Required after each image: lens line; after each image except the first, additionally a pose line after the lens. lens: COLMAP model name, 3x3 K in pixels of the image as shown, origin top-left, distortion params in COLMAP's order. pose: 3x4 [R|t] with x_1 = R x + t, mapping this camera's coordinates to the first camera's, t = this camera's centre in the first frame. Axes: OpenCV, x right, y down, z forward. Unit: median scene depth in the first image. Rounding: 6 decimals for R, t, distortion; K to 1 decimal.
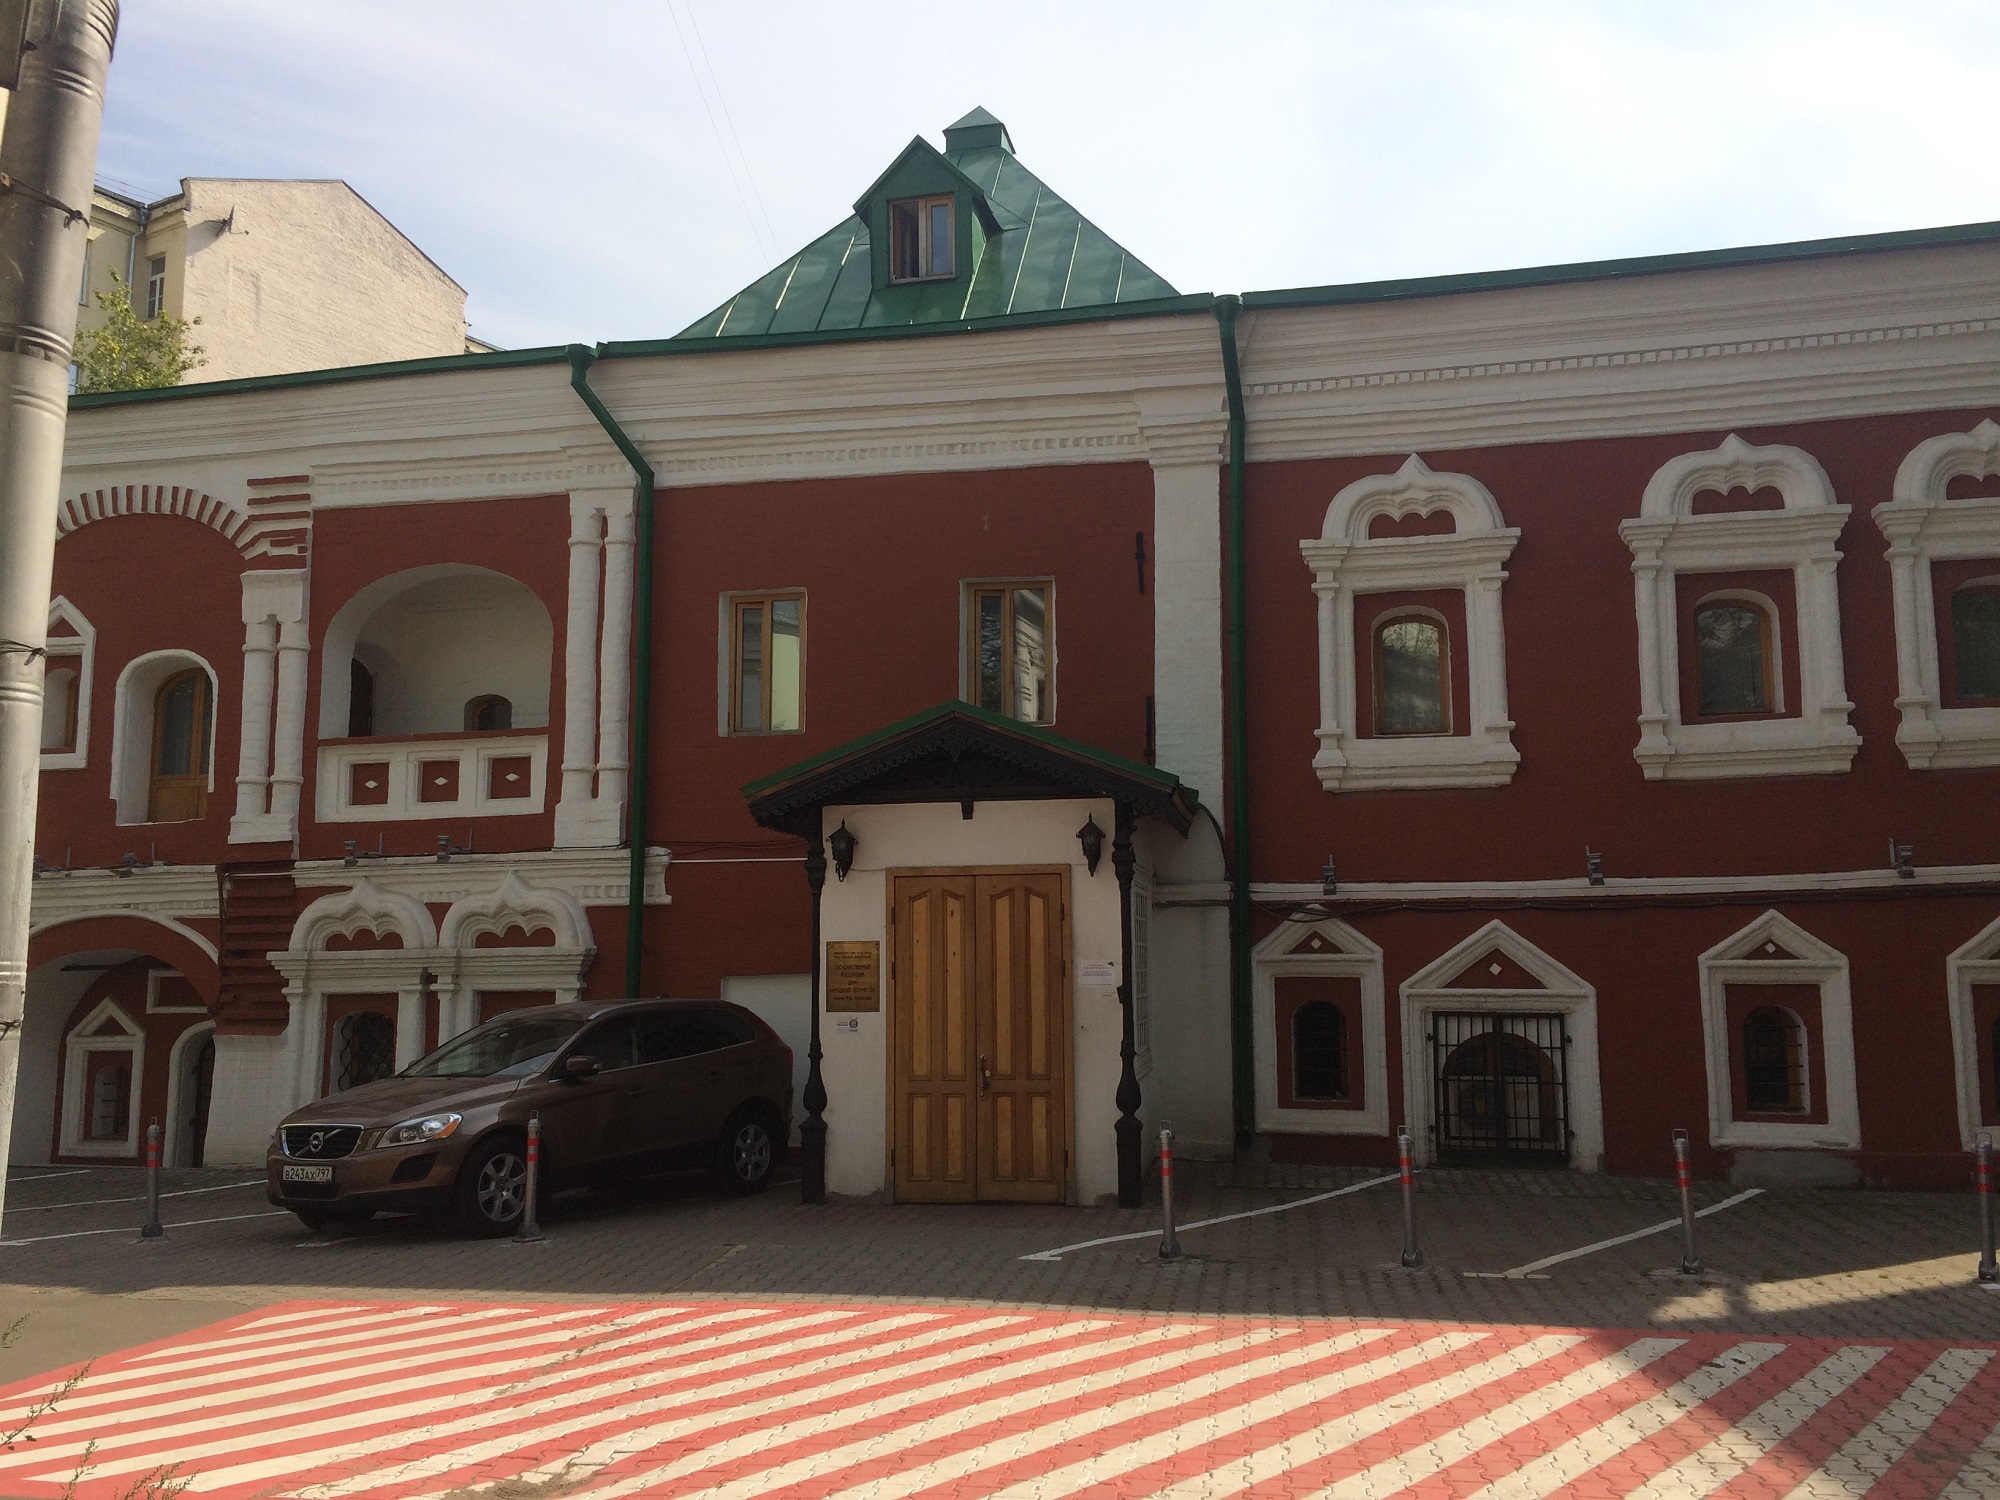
lens RADIAL K [[1699.3, 0, 1002.4], [0, 1699.3, 742.8], [0, 0, 1]] dist [0.045337, -0.040099]
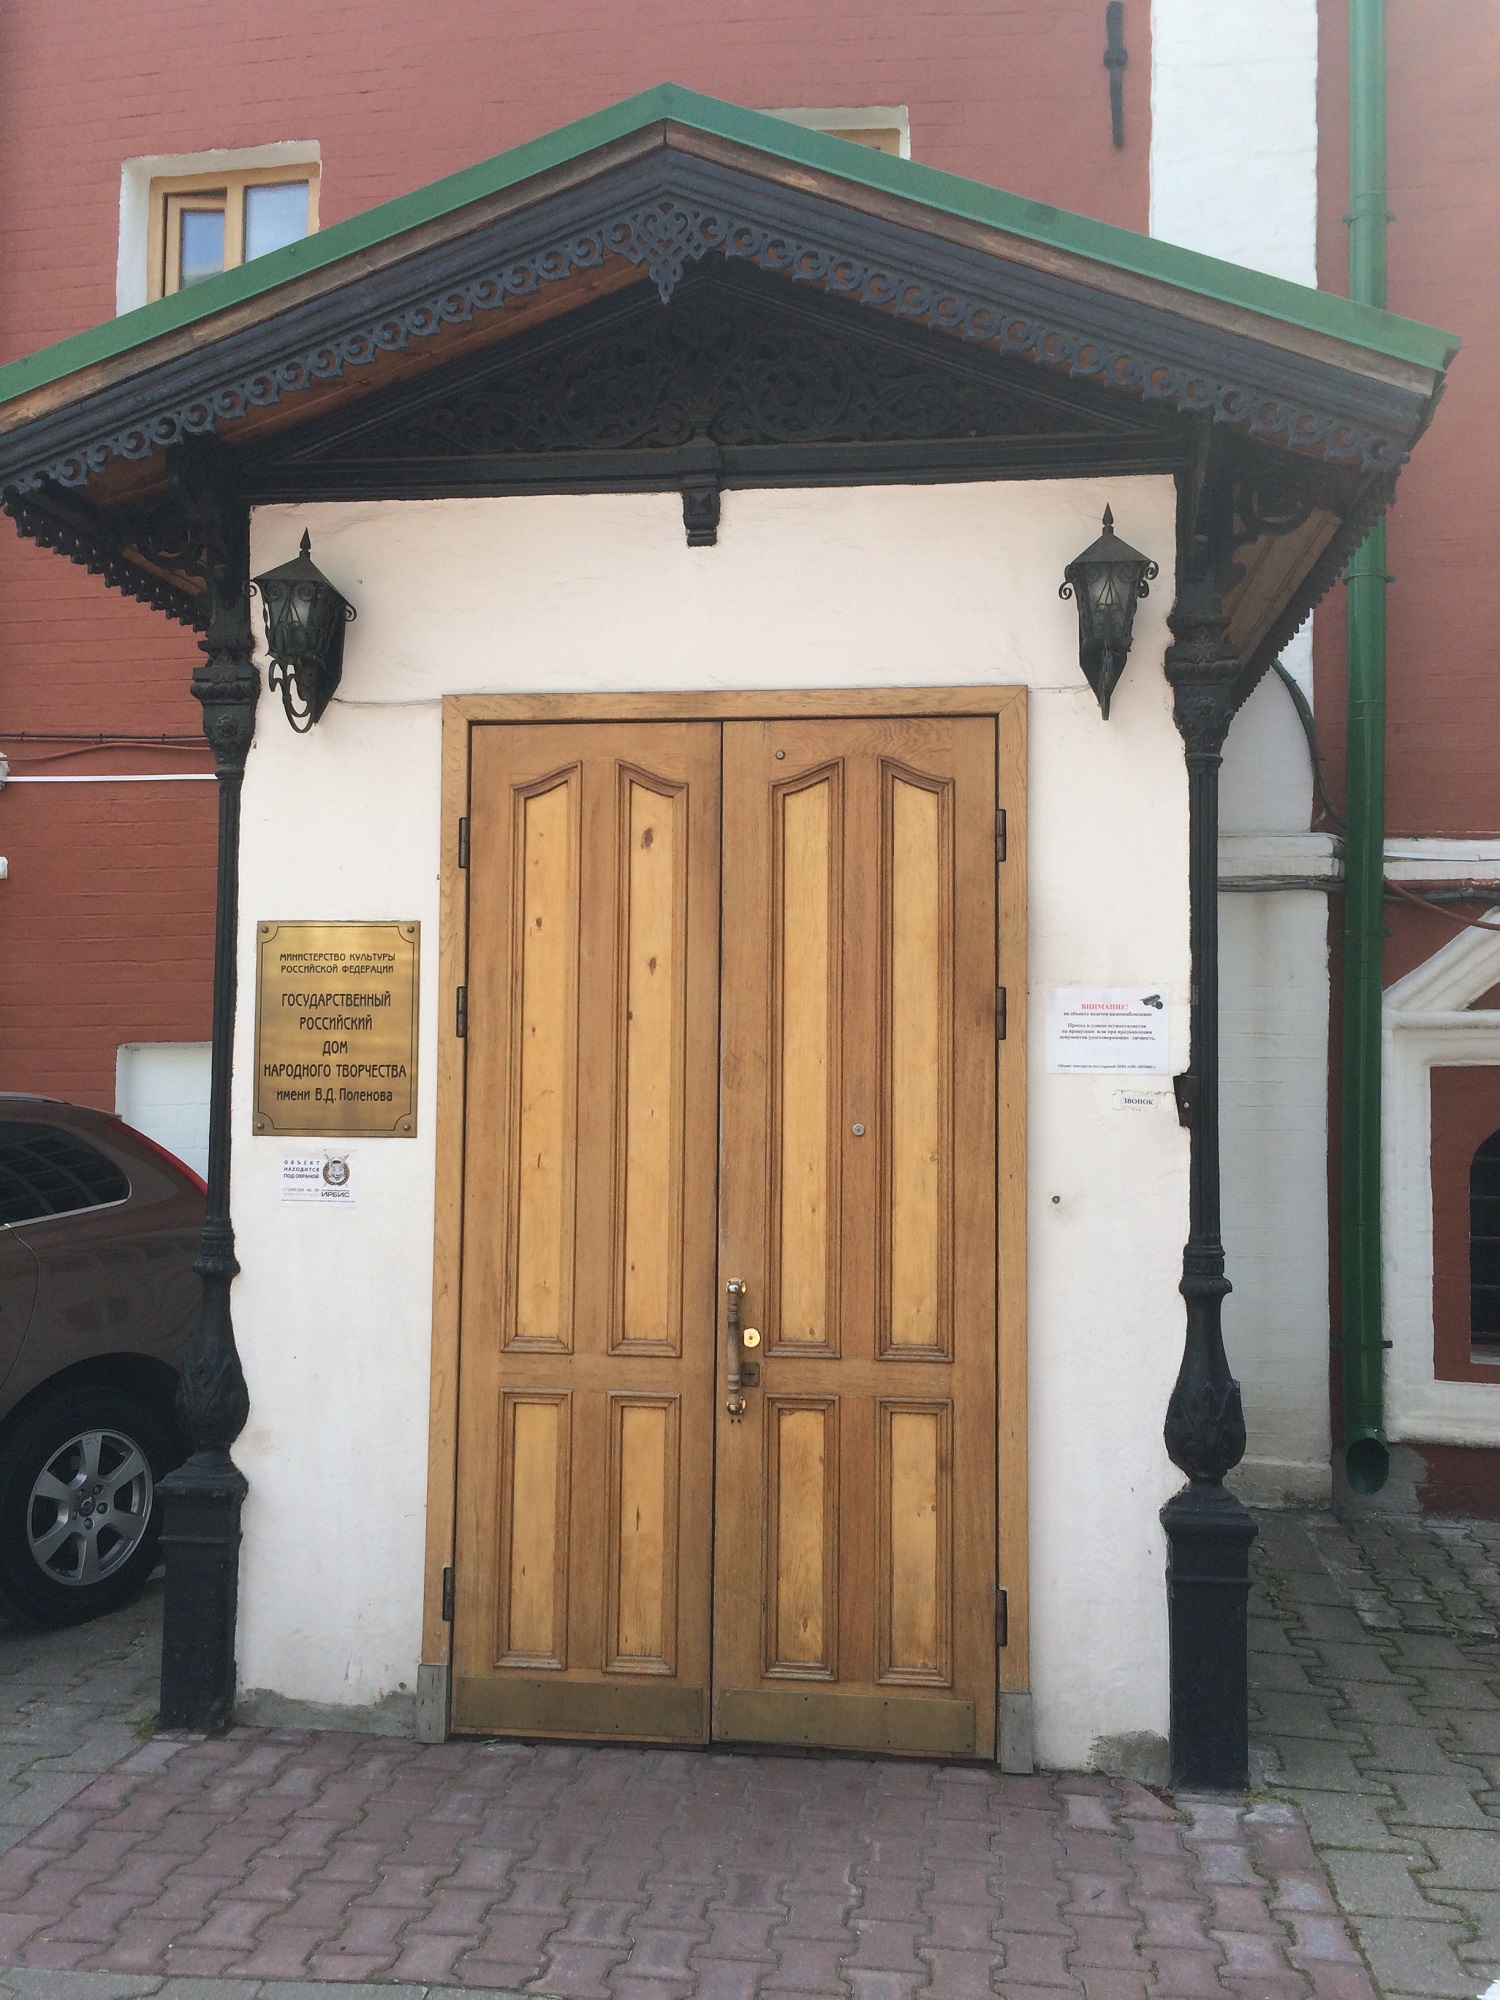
lens RADIAL K [[1699.3, 0, 756.6], [0, 1699.3, 1005.6], [0, 0, 1]] dist [0.045337, -0.040099]
pose [[0.999280, 0.020038, 0.032205, -0.018893], [-0.022890, 0.995610, 0.090758, 0.102746], [-0.030245, -0.091430, 0.995352, 0.681773]]
